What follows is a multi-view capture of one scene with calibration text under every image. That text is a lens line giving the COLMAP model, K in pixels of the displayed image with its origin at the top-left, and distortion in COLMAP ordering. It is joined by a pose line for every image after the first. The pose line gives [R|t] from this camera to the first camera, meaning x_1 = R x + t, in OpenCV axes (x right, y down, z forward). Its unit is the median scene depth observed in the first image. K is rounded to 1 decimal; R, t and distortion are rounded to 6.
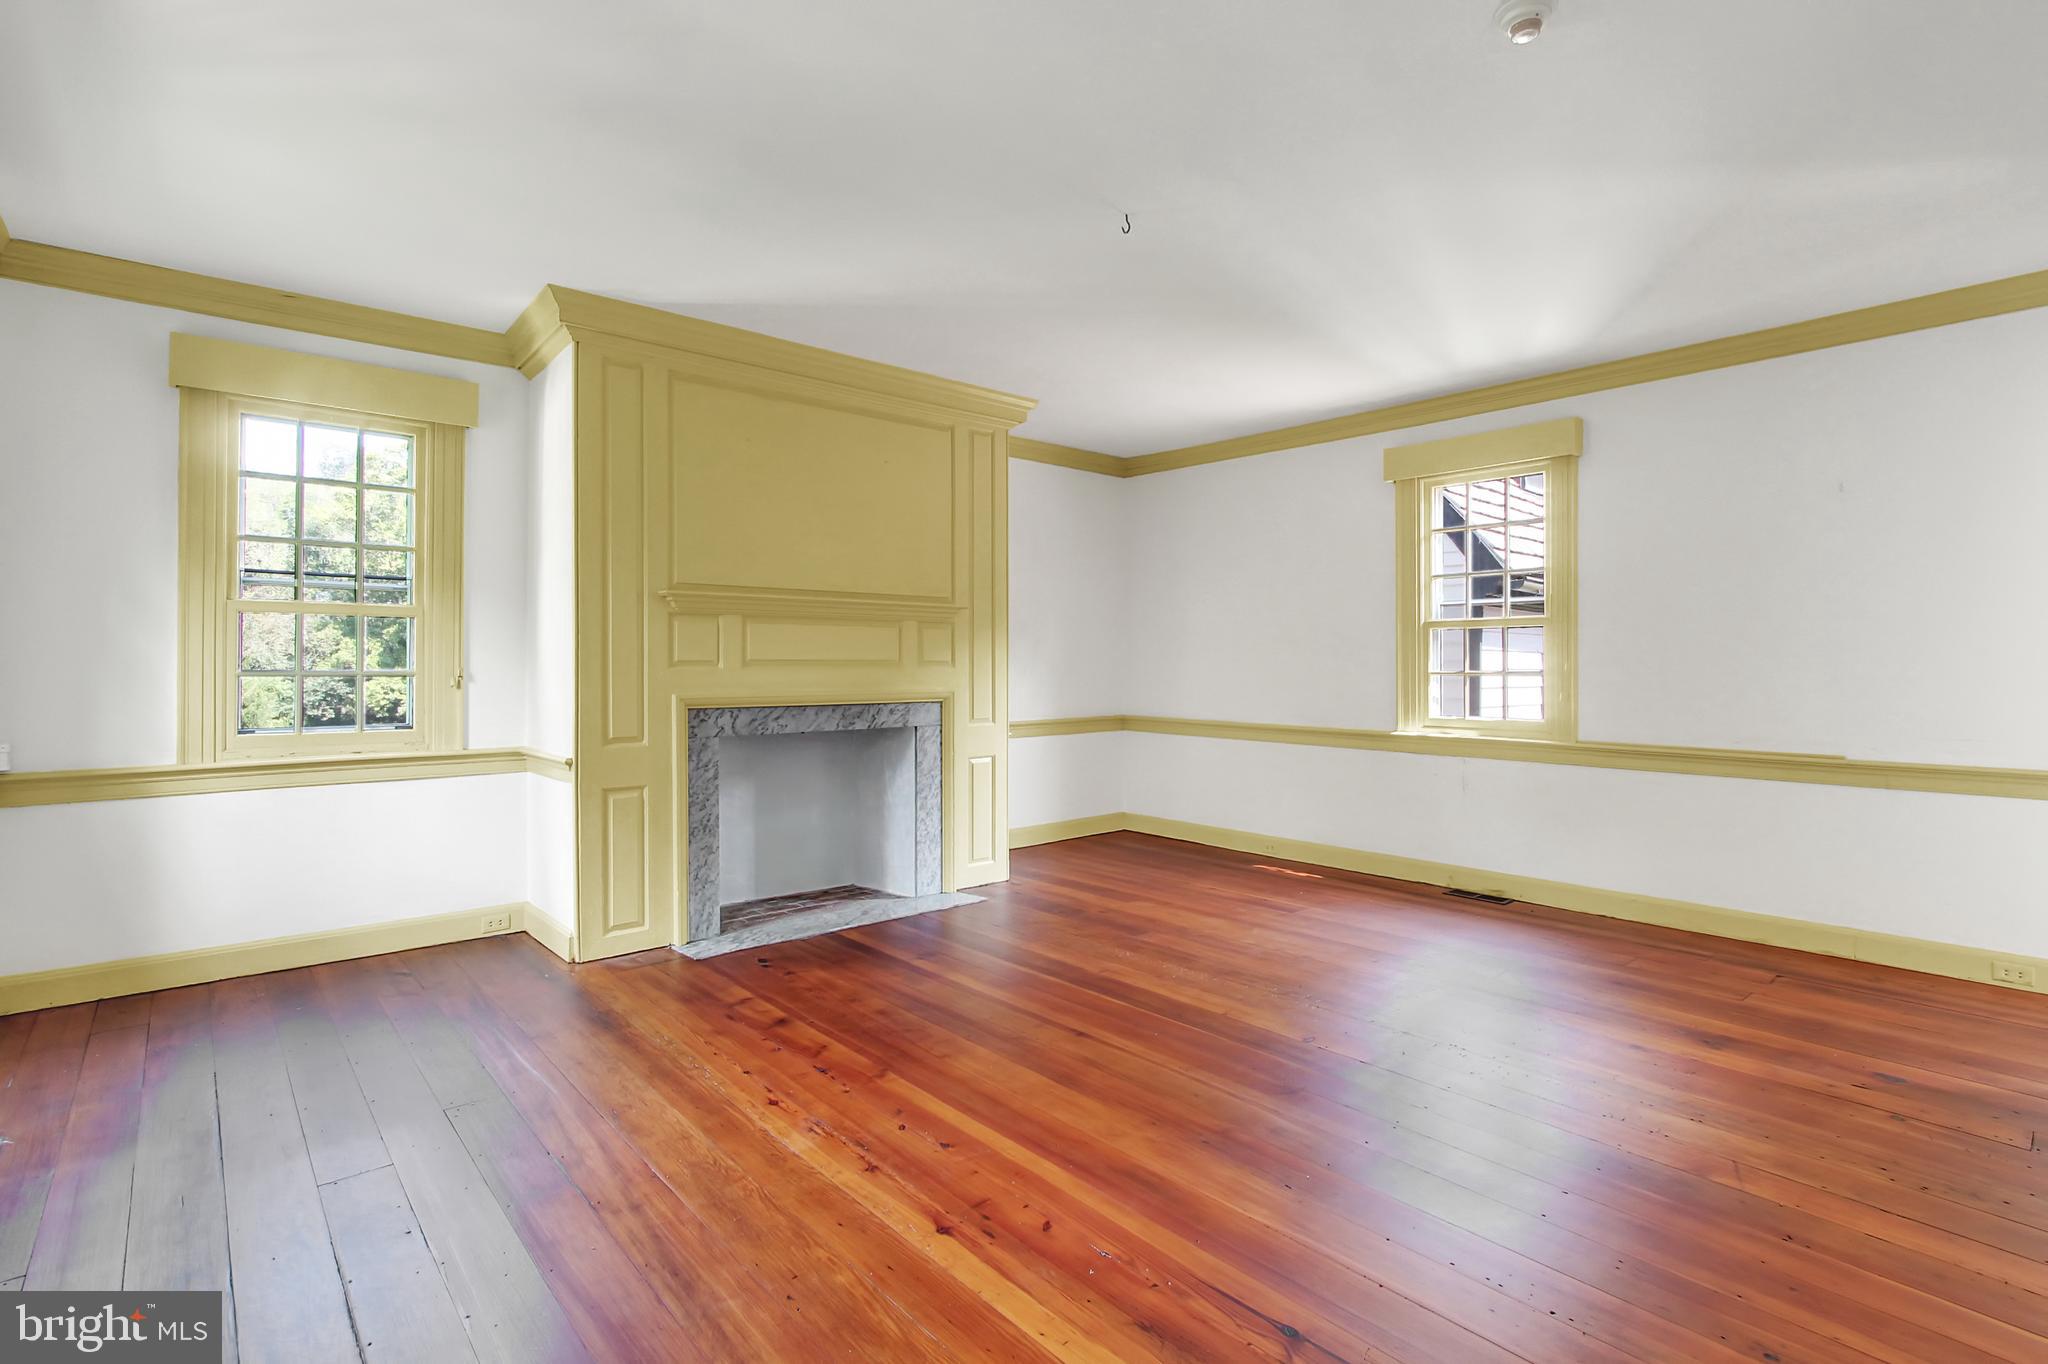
lens RADIAL K [[968.1, 0, 1024.0], [0, 968.1, 682.0], [0, 0, 1]] dist [-0.014973, -0.000208]
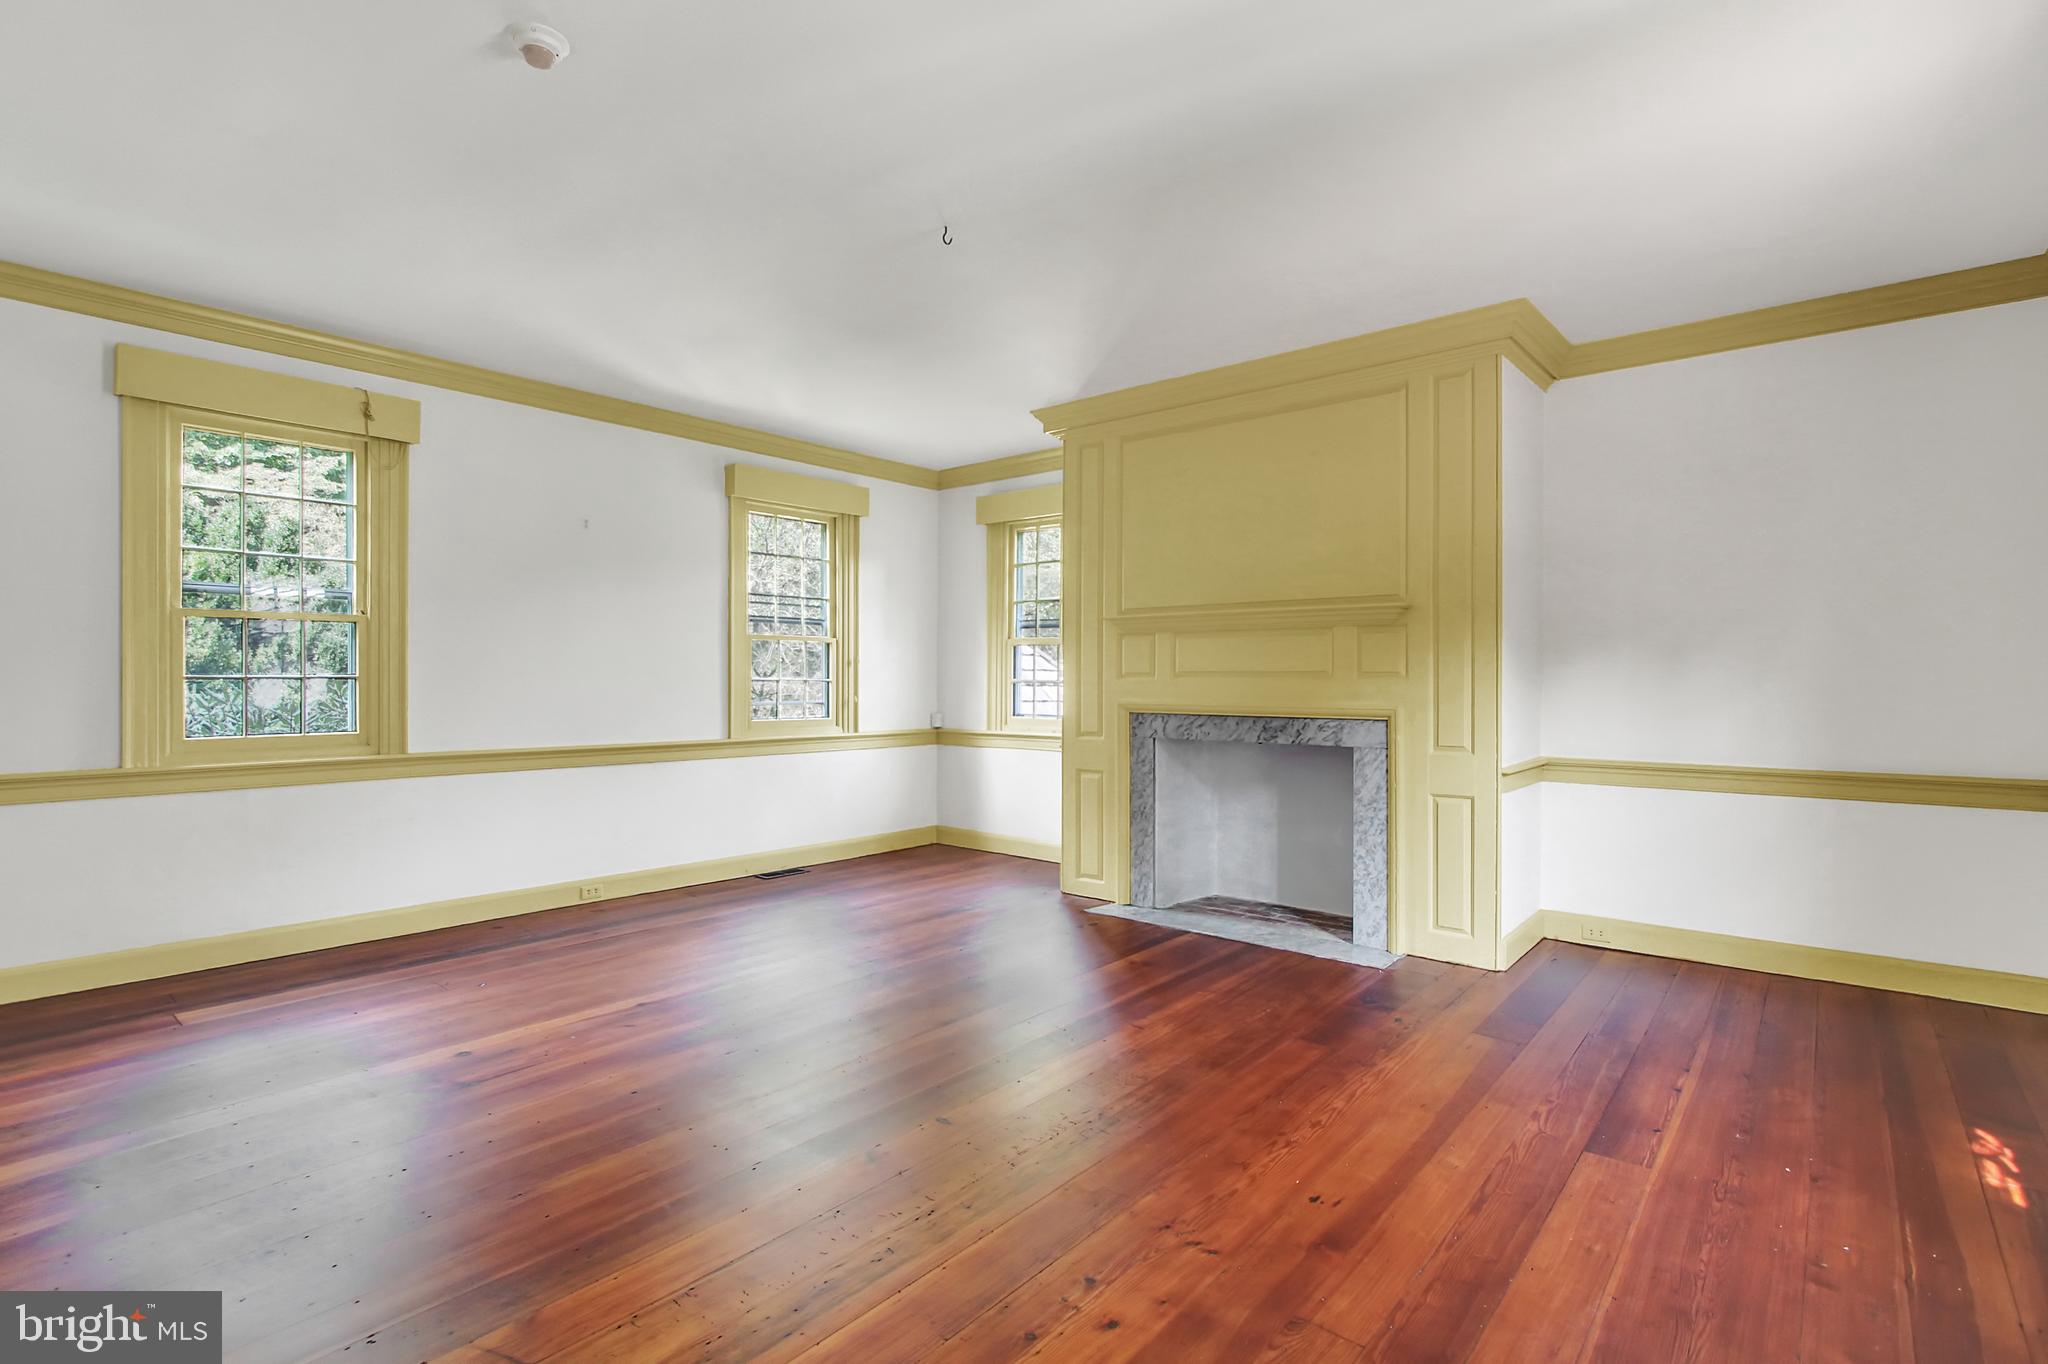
lens RADIAL K [[968.1, 0, 1024.0], [0, 968.1, 682.0], [0, 0, 1]] dist [-0.014973, -0.000208]
pose [[0.146383, 0.002977, -0.989223, 0.798883], [-0.019401, 0.999812, 0.000138, -0.007610], [0.989038, 0.019172, 0.146413, 0.661718]]
